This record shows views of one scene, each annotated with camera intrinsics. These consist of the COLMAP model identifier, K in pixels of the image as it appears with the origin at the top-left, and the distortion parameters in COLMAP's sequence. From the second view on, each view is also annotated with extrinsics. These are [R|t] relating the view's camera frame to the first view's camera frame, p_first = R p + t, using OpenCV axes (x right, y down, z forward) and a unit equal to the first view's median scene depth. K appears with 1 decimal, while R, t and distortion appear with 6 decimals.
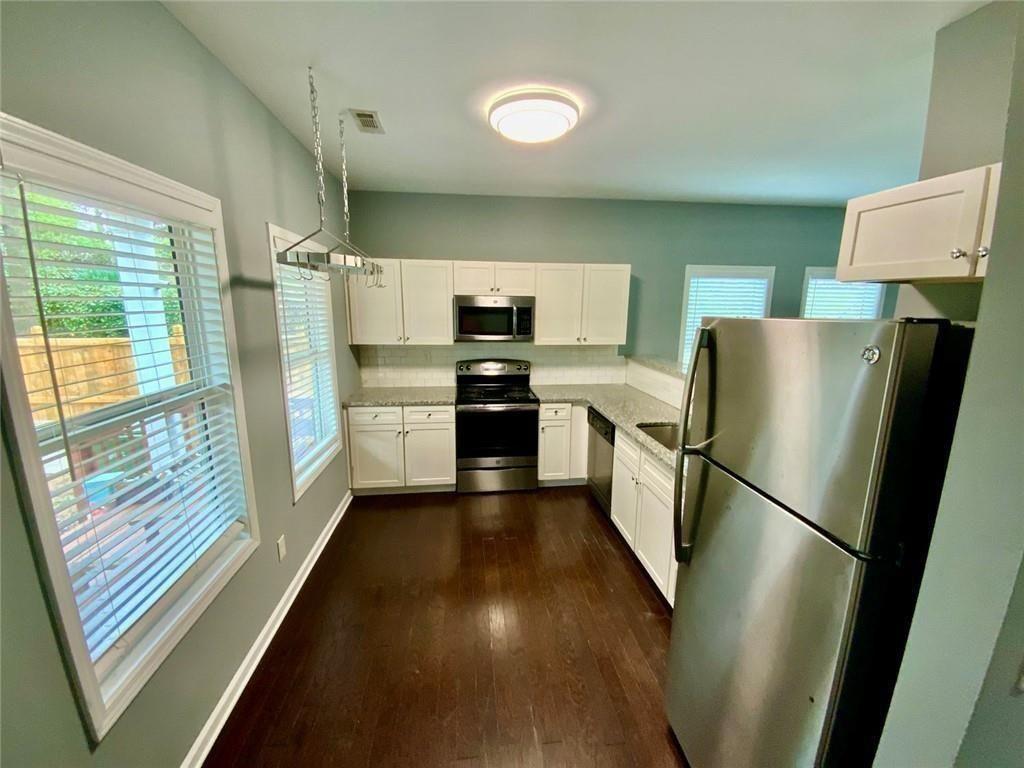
lens RADIAL K [[412.6, 0, 513.7], [0, 412.6, 385.3], [0, 0, 1]] dist [0.020458, -0.019282]
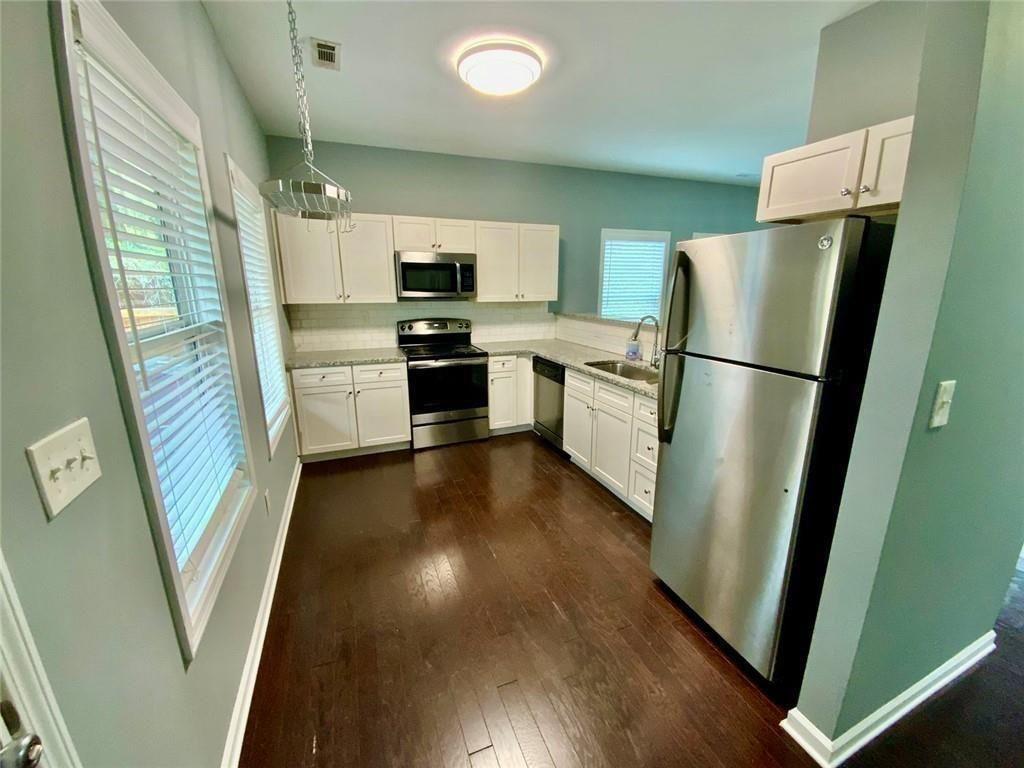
lens RADIAL K [[412.6, 0, 513.7], [0, 412.6, 385.3], [0, 0, 1]] dist [0.020458, -0.019282]
pose [[0.965604, -0.072069, 0.249829, -0.141651], [0.060169, 0.996674, 0.054957, 0.063873], [-0.252958, -0.038034, 0.966729, -0.042507]]
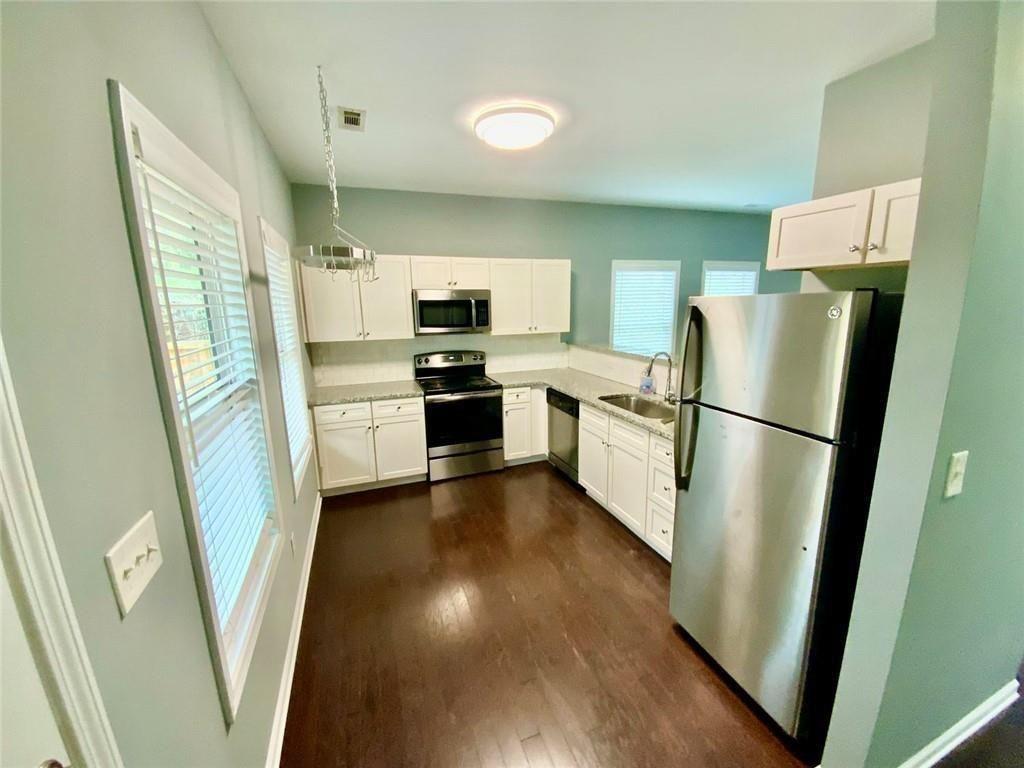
lens RADIAL K [[412.6, 0, 513.7], [0, 412.6, 385.3], [0, 0, 1]] dist [0.020458, -0.019282]
pose [[0.971144, -0.072091, 0.227337, -0.151783], [0.070513, 0.997397, 0.015065, 0.020208], [-0.227832, 0.001400, 0.973700, -0.055307]]
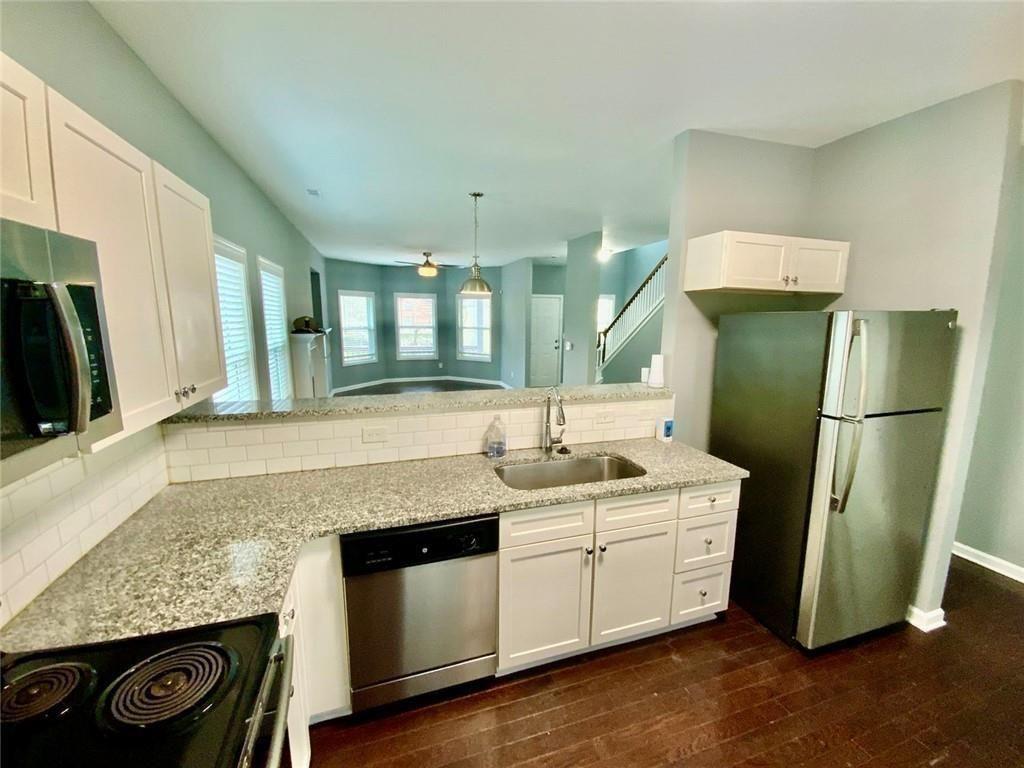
lens RADIAL K [[412.6, 0, 513.7], [0, 412.6, 385.3], [0, 0, 1]] dist [0.020458, -0.019282]
pose [[-0.192937, -0.172078, 0.966004, -0.218396], [0.178810, 0.961851, 0.207051, -0.147754], [-0.964781, 0.212679, -0.154807, 0.840661]]
